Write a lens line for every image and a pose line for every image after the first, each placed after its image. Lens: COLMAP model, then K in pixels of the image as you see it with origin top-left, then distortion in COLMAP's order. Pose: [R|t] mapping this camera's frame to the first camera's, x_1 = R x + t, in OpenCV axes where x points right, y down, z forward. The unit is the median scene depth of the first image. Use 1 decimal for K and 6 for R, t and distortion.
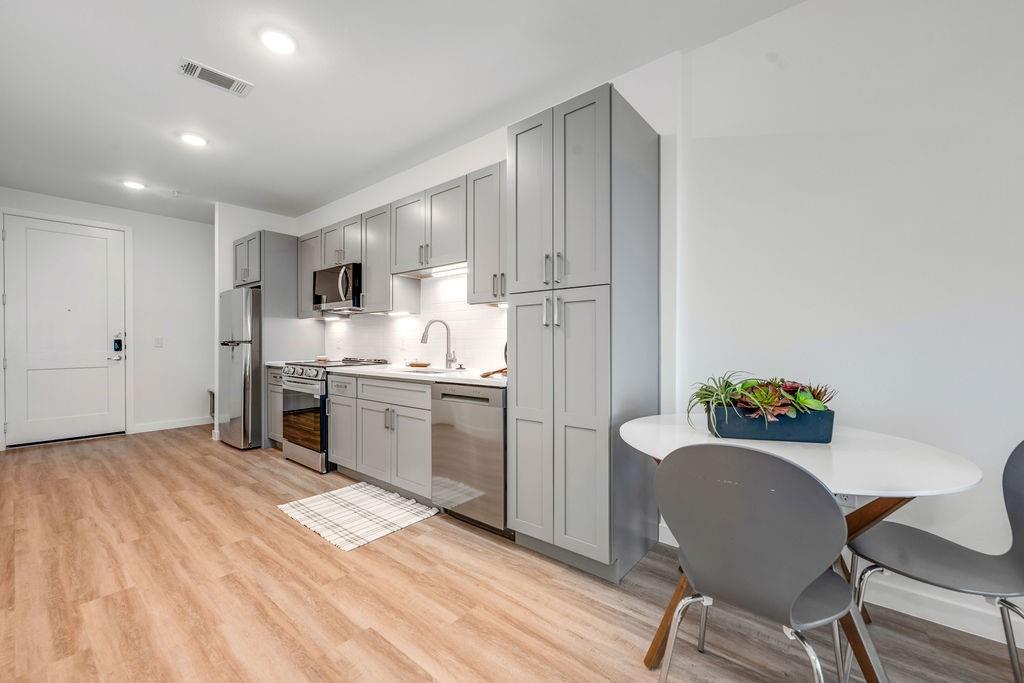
lens RADIAL K [[416.8, 0, 512.8], [0, 416.8, 342.6], [0, 0, 1]] dist [0.001779, -0.000148]
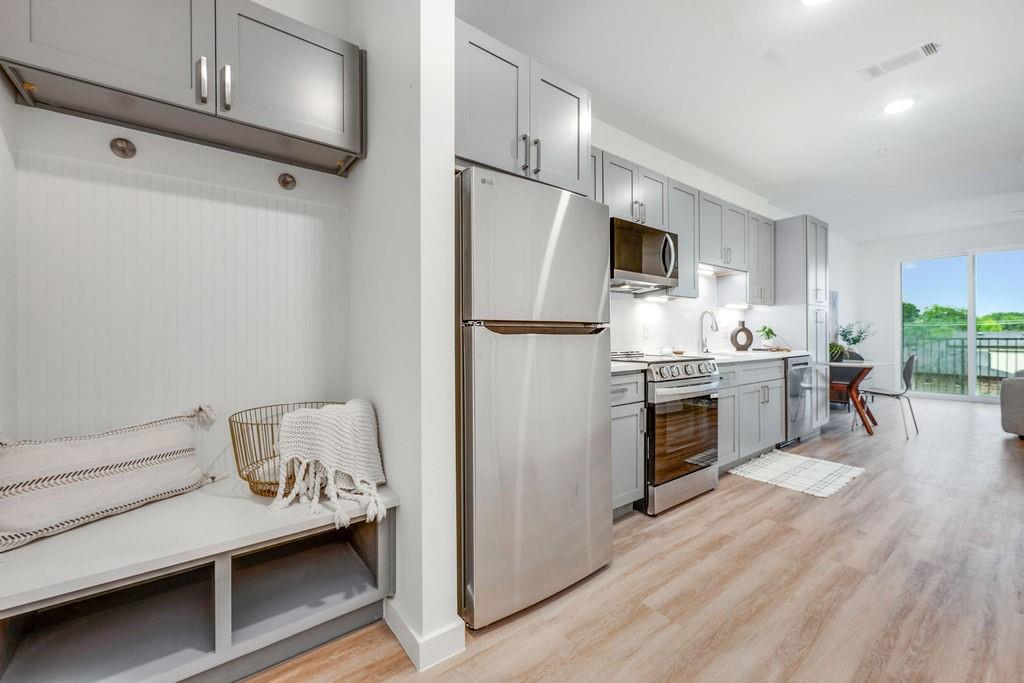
lens RADIAL K [[416.8, 0, 515.9], [0, 416.8, 333.6], [0, 0, 1]] dist [0.001779, -0.000148]
pose [[0.205235, 0.006101, 0.978694, -1.418890], [0.001251, 0.999978, -0.006496, 0.017578], [-0.978712, 0.002557, 0.205223, 1.285556]]
